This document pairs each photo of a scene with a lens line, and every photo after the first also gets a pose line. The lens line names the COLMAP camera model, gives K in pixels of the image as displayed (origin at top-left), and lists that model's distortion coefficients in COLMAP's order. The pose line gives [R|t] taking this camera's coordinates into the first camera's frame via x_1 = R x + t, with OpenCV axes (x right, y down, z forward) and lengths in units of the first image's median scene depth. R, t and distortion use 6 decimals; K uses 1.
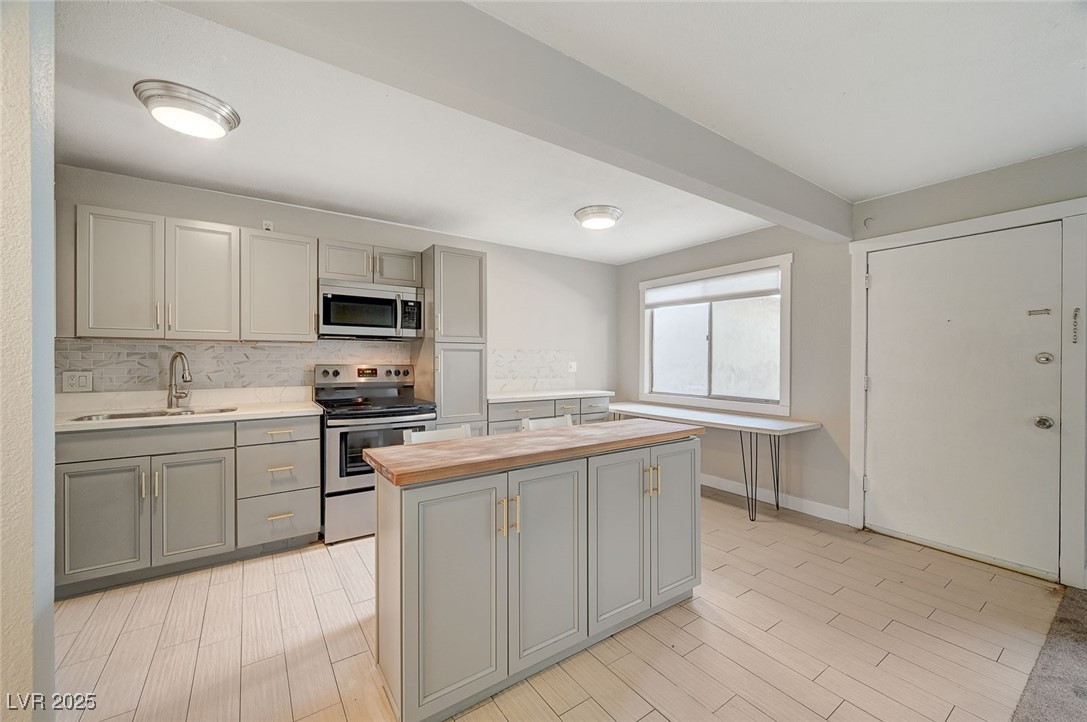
lens RADIAL K [[428.9, 0, 546.0], [0, 428.9, 360.4], [0, 0, 1]] dist [-0.001297, 0.000710]
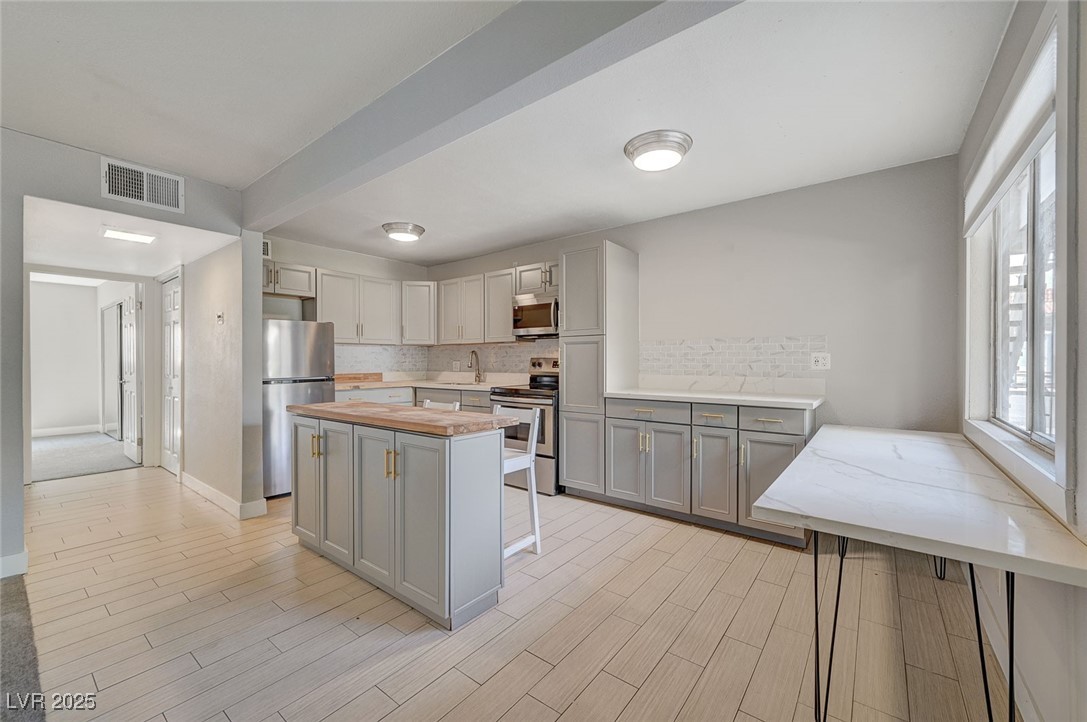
lens RADIAL K [[428.9, 0, 544.4], [0, 428.9, 361.9], [0, 0, 1]] dist [-0.001297, 0.000710]
pose [[0.297168, 0.000120, -0.954825, 0.825431], [0.001132, 0.999999, 0.000479, 0.023102], [0.954825, -0.001223, 0.297167, 0.648538]]
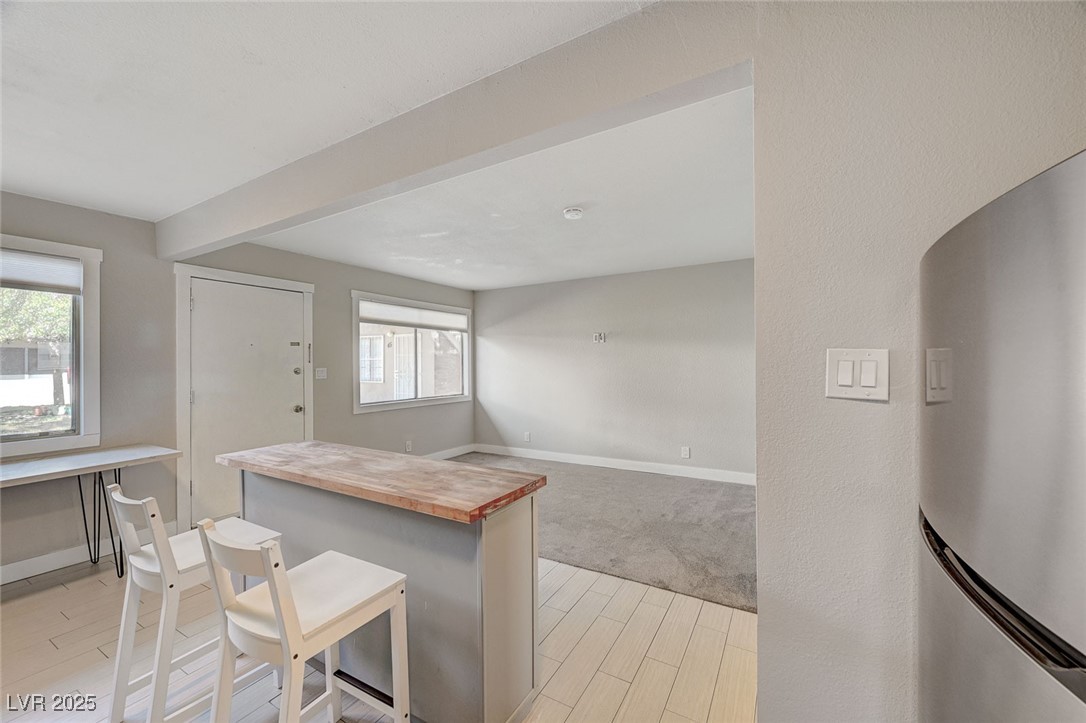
lens RADIAL K [[430.4, 0, 542.9], [0, 430.4, 361.3], [0, 0, 1]] dist [0.005061, -0.000659]
pose [[-0.417516, 0.003644, 0.908662, -0.615936], [0.008105, 0.999967, -0.000286, -0.027862], [-0.908634, 0.007245, -0.417532, 0.633939]]
